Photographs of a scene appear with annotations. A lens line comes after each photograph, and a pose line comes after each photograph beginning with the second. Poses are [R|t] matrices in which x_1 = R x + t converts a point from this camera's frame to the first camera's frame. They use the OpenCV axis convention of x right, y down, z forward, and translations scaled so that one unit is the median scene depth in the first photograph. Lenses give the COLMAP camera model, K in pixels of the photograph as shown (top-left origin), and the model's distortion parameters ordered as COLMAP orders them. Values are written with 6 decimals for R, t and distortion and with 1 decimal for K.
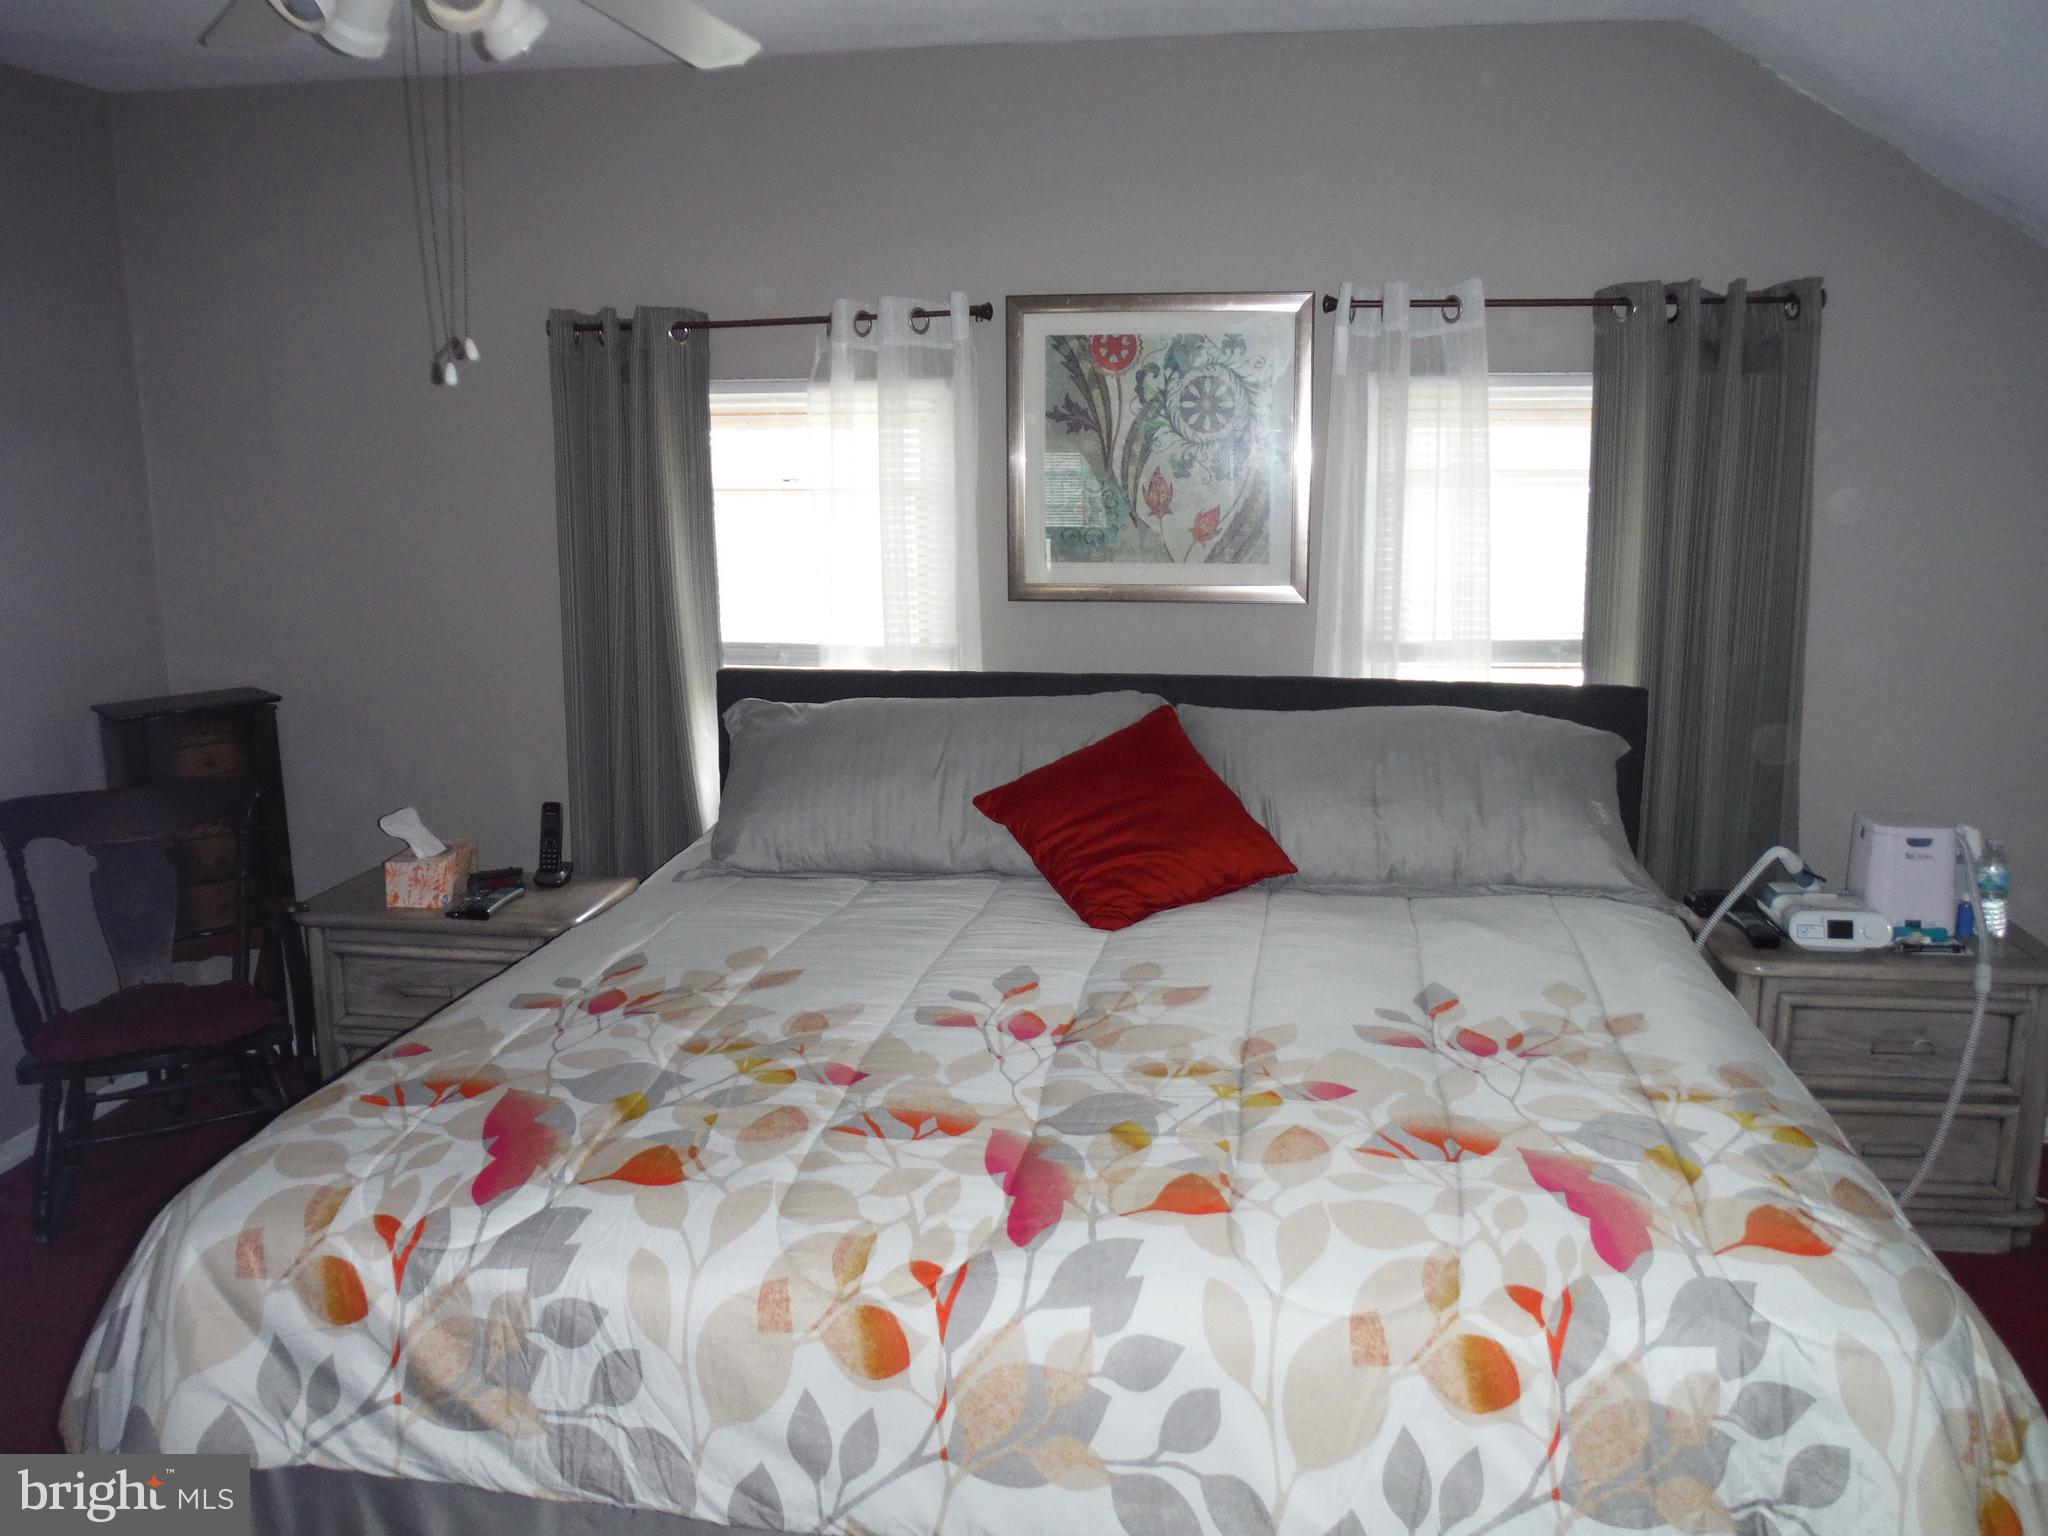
lens RADIAL K [[1767.1, 0, 1042.9], [0, 1767.1, 774.2], [0, 0, 1]] dist [-0.060394, 0.057684]
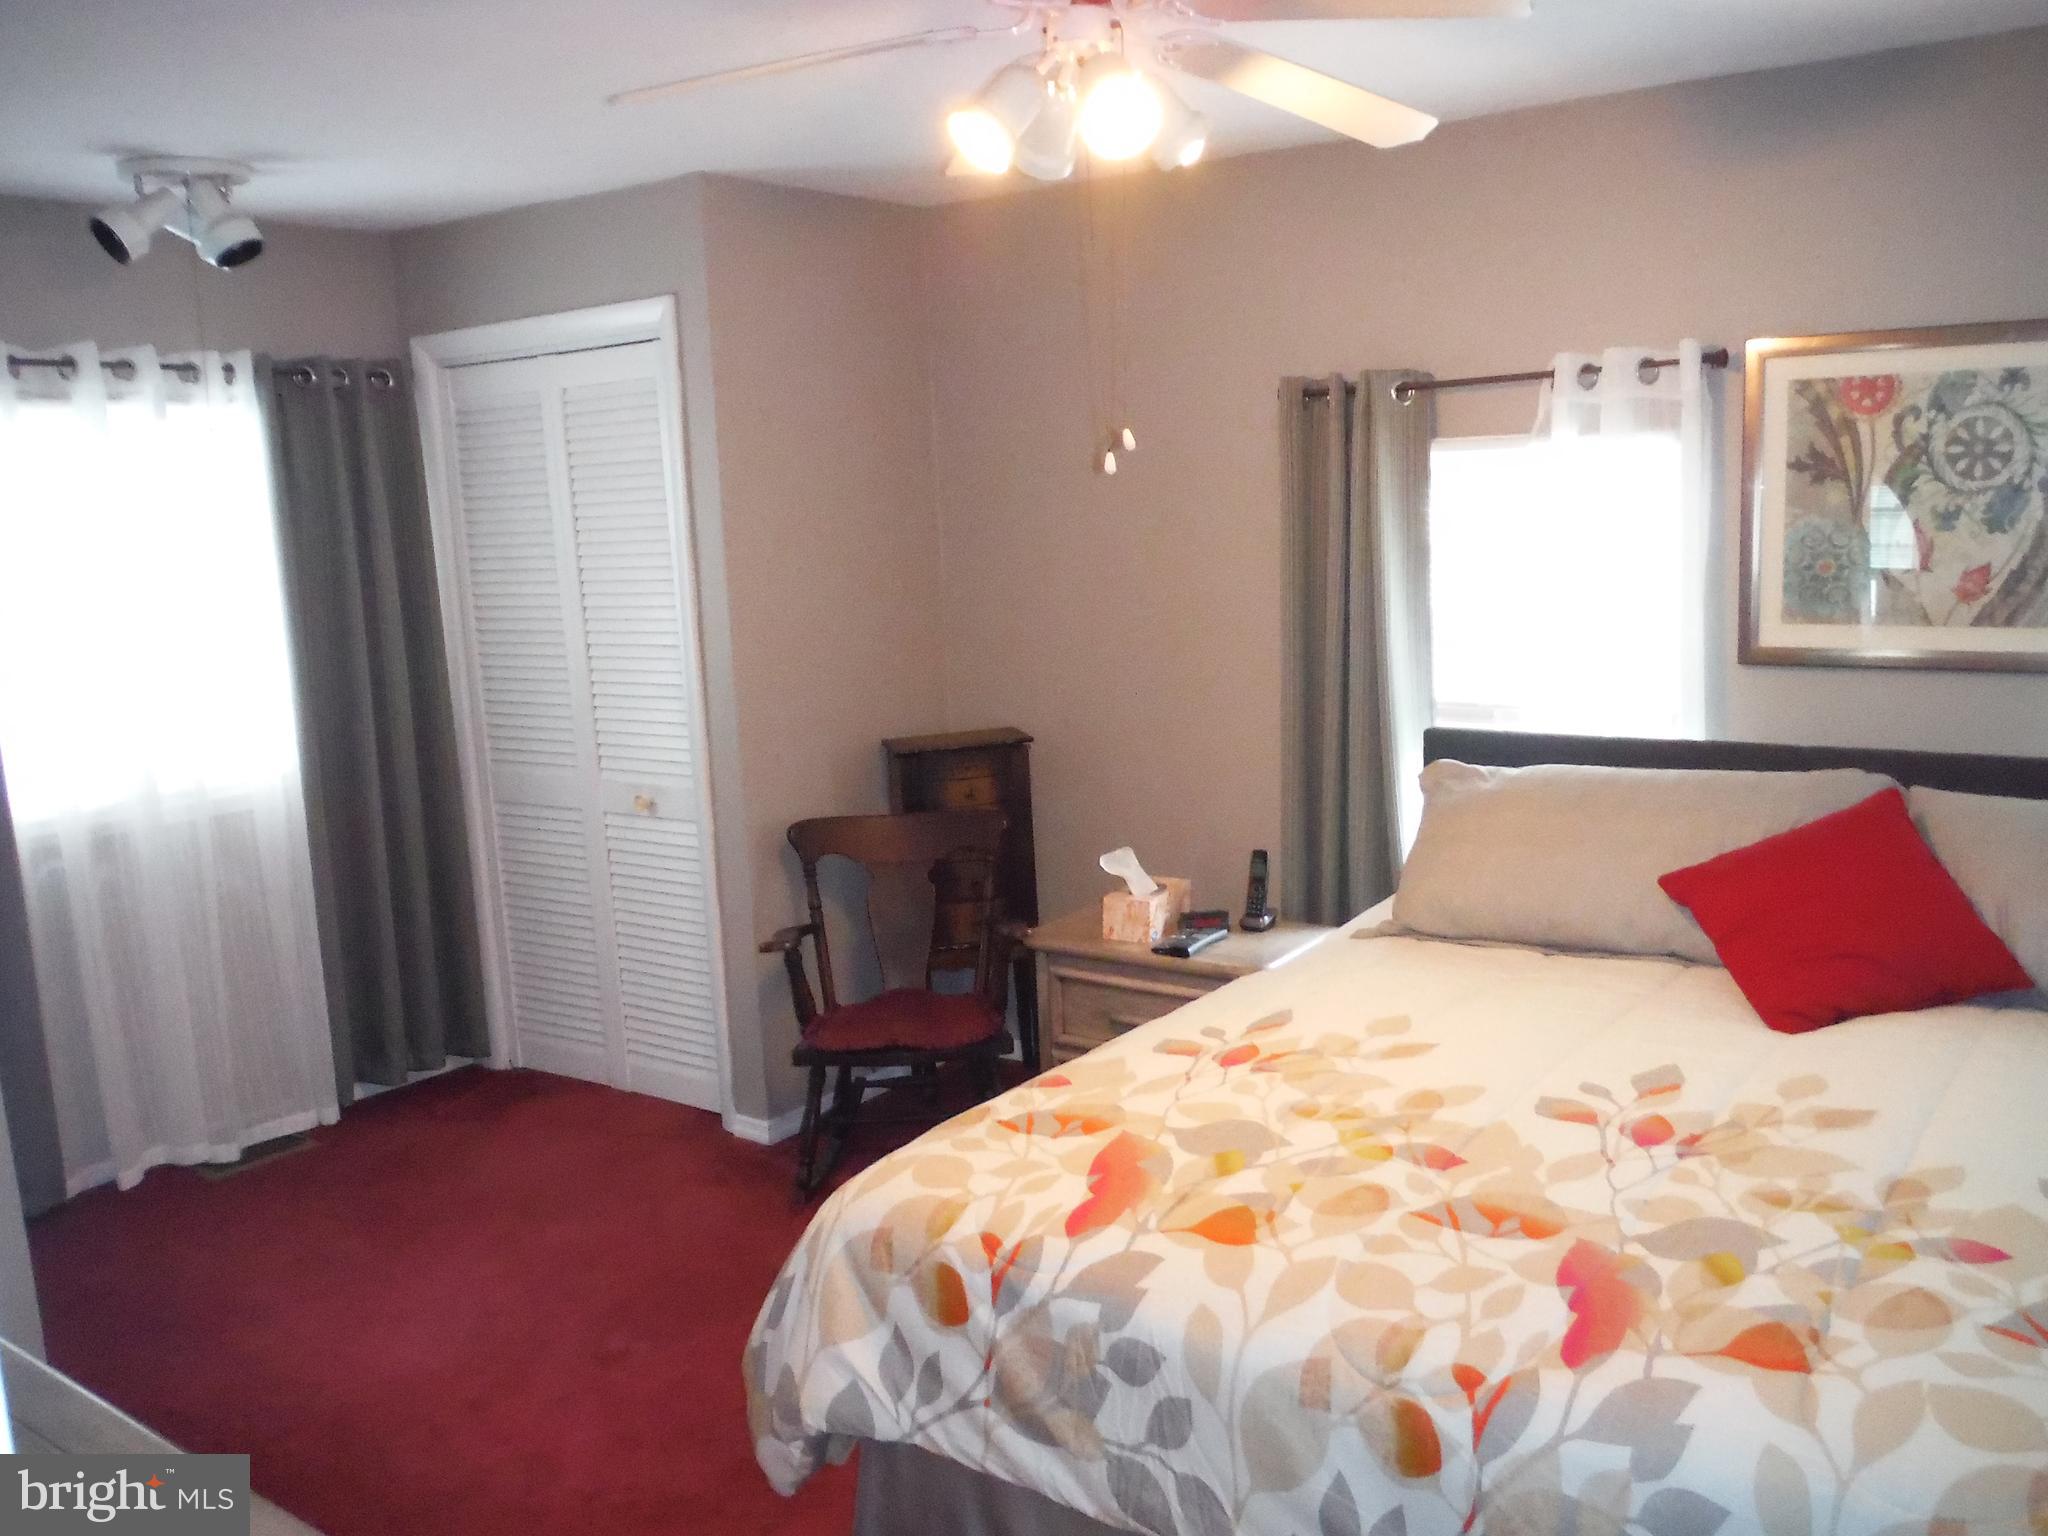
lens RADIAL K [[1767.1, 0, 1042.9], [0, 1767.1, 774.2], [0, 0, 1]] dist [-0.060394, 0.057684]
pose [[0.895150, 0.043589, -0.443629, 0.111757], [-0.051440, 0.998660, -0.005670, -0.027083], [0.442788, 0.027896, 0.896193, 0.011116]]
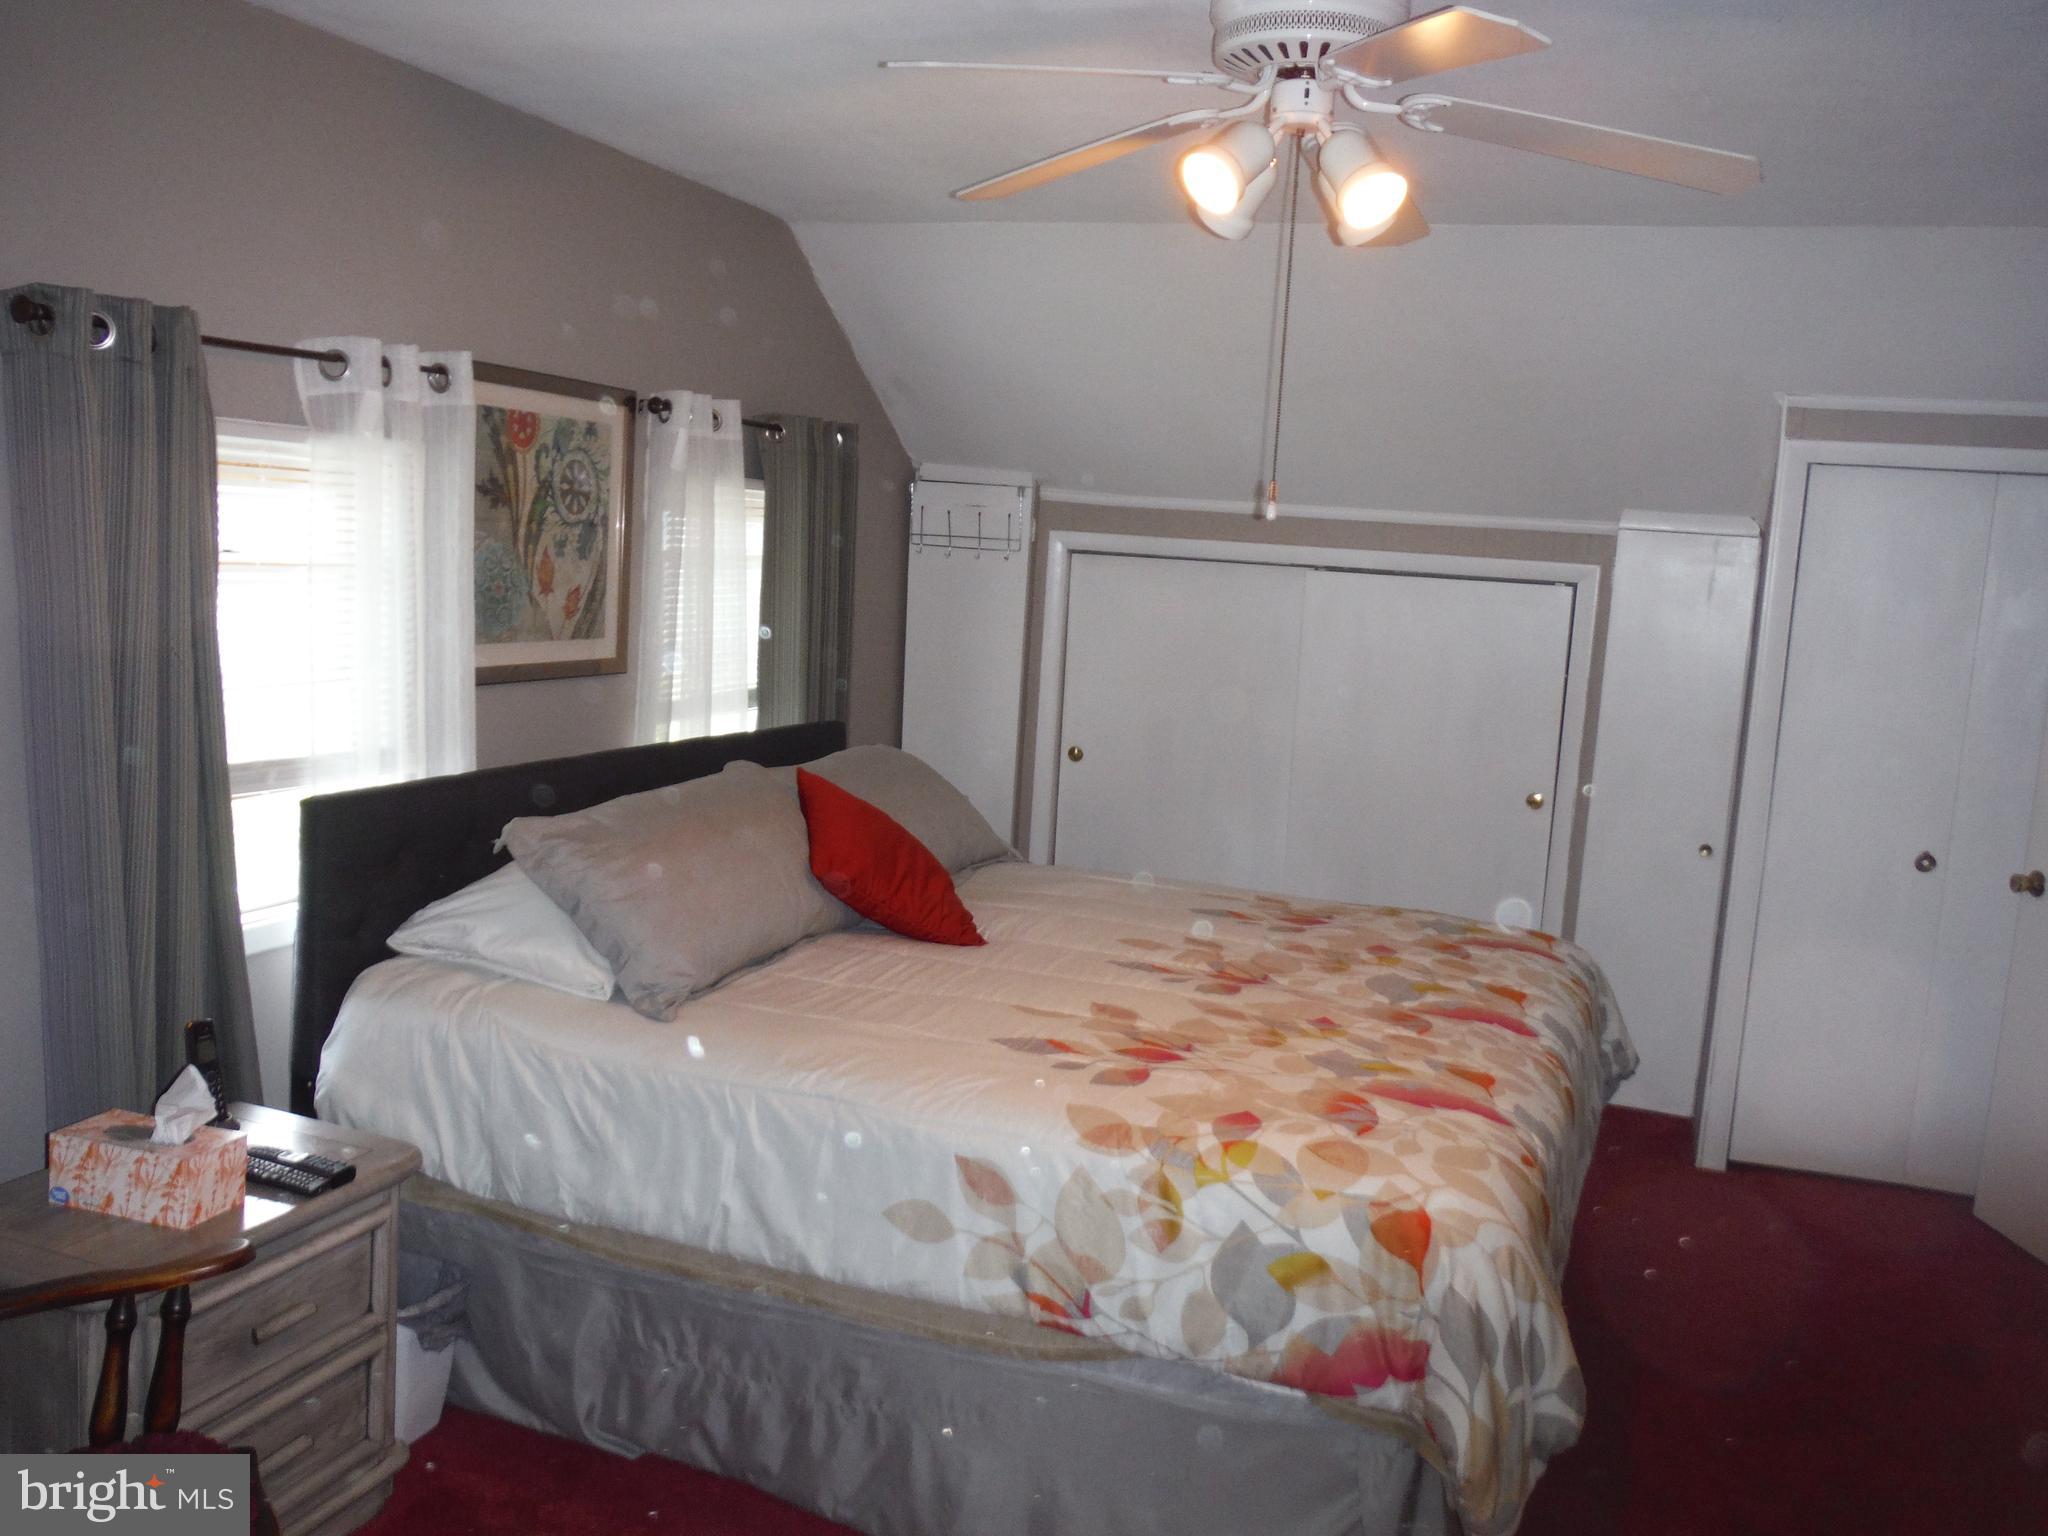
lens RADIAL K [[1767.1, 0, 1042.9], [0, 1767.1, 774.2], [0, 0, 1]] dist [-0.060394, 0.057684]
pose [[0.187805, -0.108054, 0.976245, -1.453364], [0.117293, 0.989285, 0.086933, -0.166020], [-0.975178, 0.098180, 0.198466, 0.896869]]
